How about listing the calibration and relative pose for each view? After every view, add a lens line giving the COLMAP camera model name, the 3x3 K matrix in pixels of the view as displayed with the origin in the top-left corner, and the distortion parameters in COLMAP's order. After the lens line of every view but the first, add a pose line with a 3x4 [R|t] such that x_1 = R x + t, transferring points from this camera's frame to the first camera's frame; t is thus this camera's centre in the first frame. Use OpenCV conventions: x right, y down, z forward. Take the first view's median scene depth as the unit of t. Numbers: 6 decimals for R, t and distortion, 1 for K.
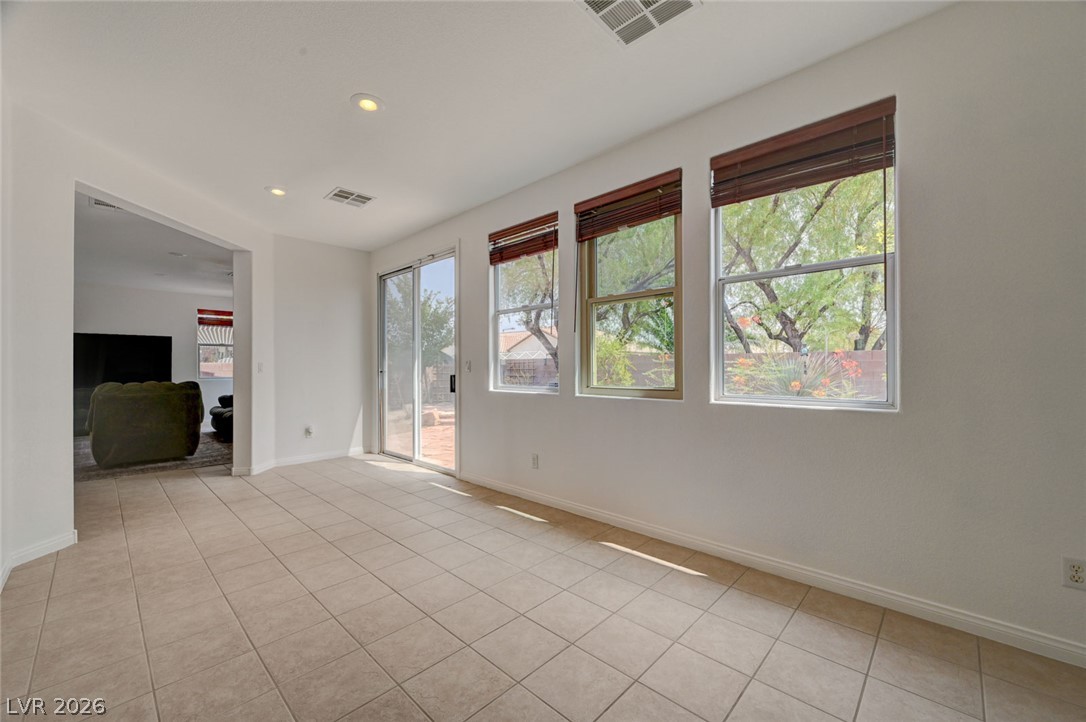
lens RADIAL K [[428.5, 0, 543.0], [0, 428.5, 361.0], [0, 0, 1]] dist [-0.001412, -0.000124]
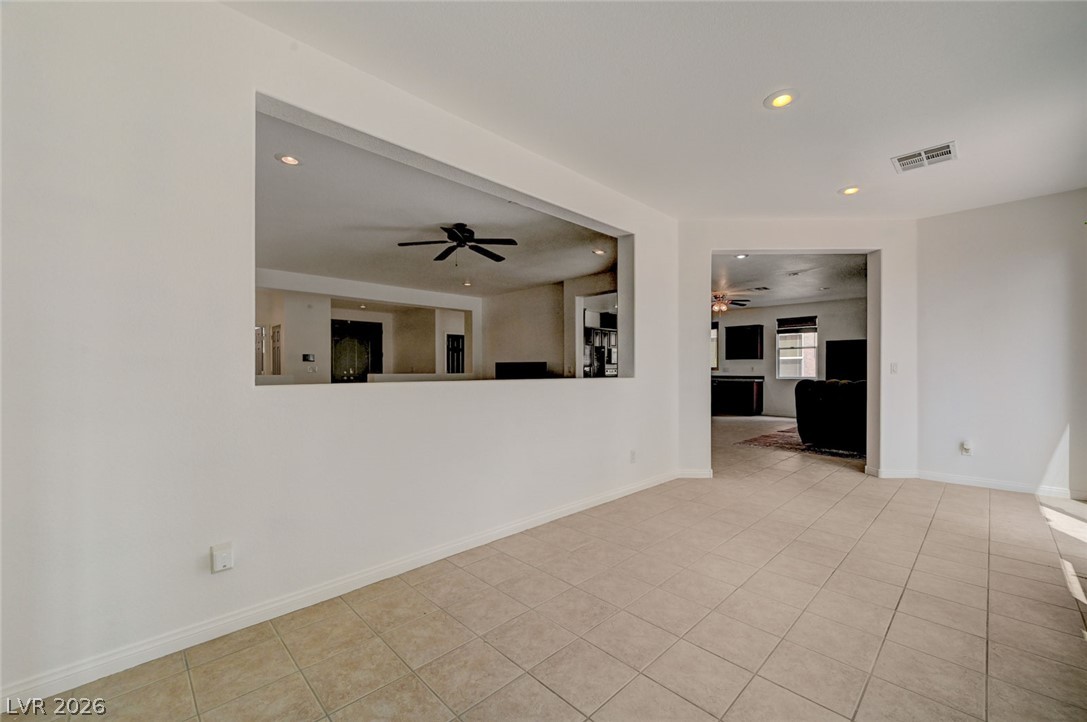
lens RADIAL K [[430.5, 0, 546.8], [0, 430.5, 365.2], [0, 0, 1]] dist [-0.001262, -0.000021]
pose [[-0.027281, -0.004508, -0.999618, 0.508568], [0.014077, 0.999889, -0.004893, 0.003932], [0.999529, -0.014205, -0.027215, 0.415663]]
